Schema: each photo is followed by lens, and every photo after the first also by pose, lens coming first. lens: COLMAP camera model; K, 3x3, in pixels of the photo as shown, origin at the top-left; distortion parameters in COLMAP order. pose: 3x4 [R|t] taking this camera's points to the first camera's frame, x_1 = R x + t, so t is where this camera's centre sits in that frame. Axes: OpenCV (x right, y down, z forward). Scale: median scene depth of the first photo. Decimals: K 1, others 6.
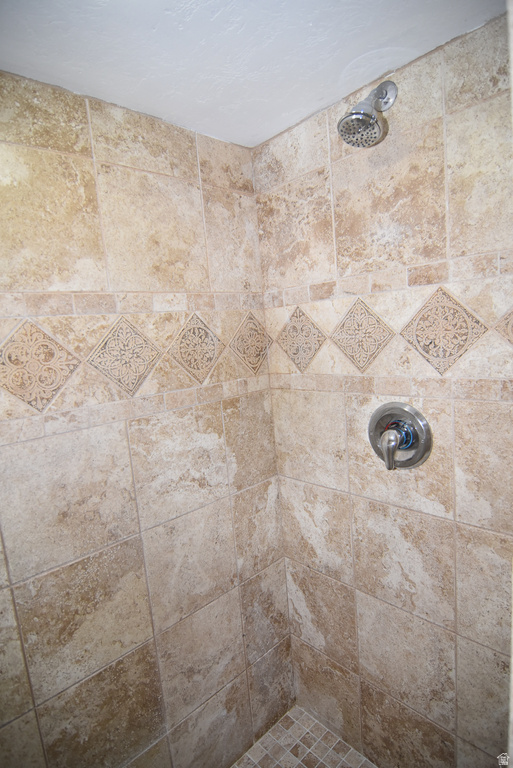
lens RADIAL K [[413.7, 0, 256.3], [0, 413.7, 387.4], [0, 0, 1]] dist [-0.010843, -0.008698]
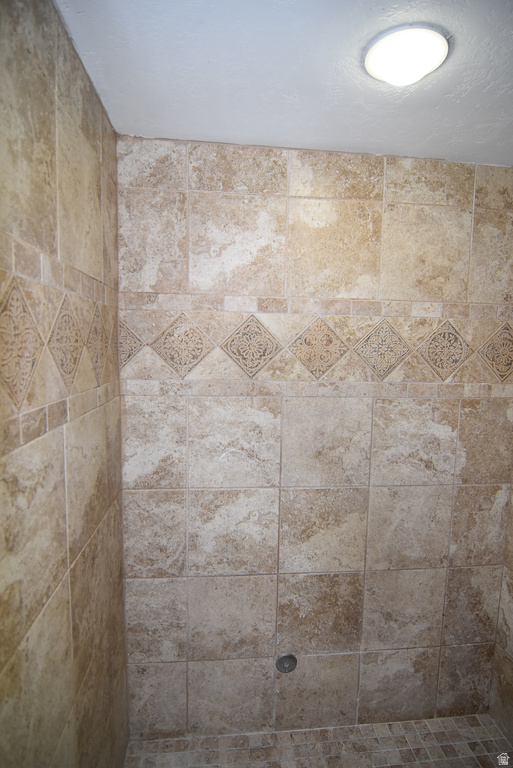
lens RADIAL K [[413.7, 0, 256.6], [0, 413.7, 386.1], [0, 0, 1]] dist [-0.010843, -0.008698]
pose [[0.796705, 0.159869, -0.582841, 0.142702], [-0.164432, 0.985338, 0.045504, 0.043980], [0.581570, 0.059585, 0.811311, -0.272915]]
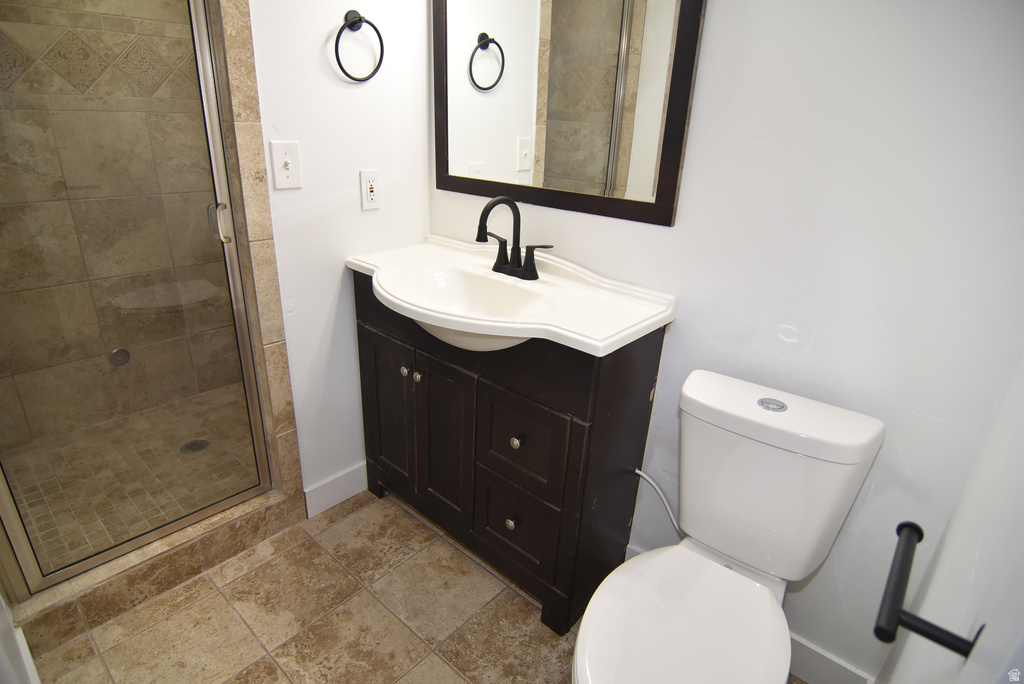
lens RADIAL K [[551.5, 0, 509.8], [0, 551.5, 343.5], [0, 0, 1]] dist [-0.010843, -0.008698]
pose [[0.985078, 0.078488, 0.153171, 0.730238], [-0.115609, 0.961047, 0.251045, 0.229935], [-0.127501, -0.265007, 0.955780, -1.253771]]
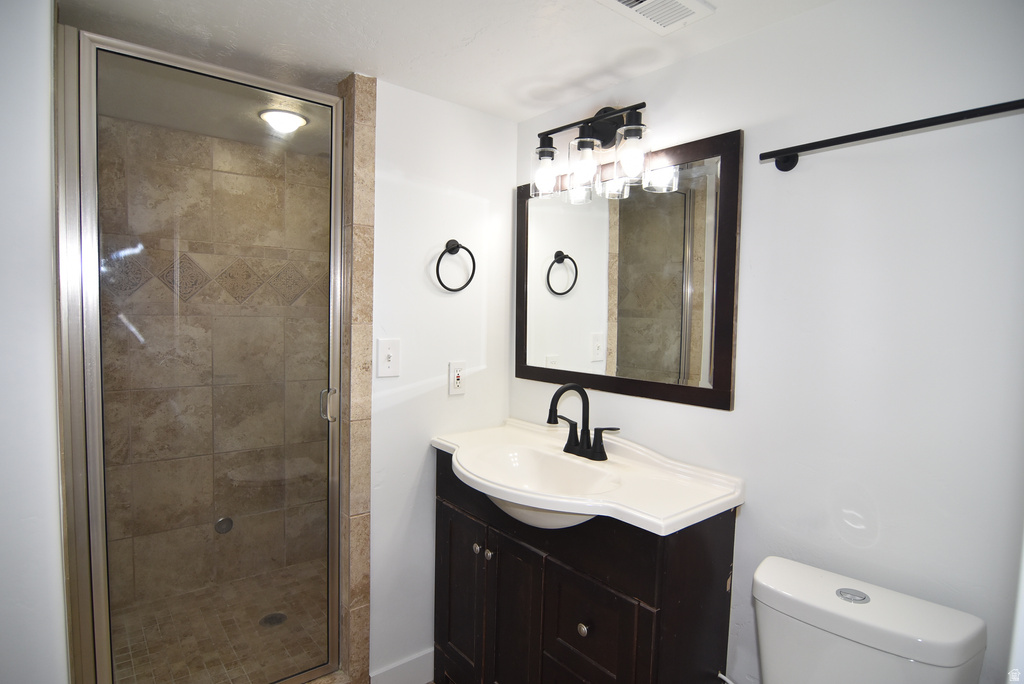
lens RADIAL K [[551.5, 0, 514.8], [0, 551.5, 342.9], [0, 0, 1]] dist [-0.010843, -0.008698]
pose [[0.993122, 0.113073, -0.030380, 0.775713], [-0.114871, 0.991185, -0.066012, 0.232578], [0.022648, 0.069048, 0.997356, -1.389101]]
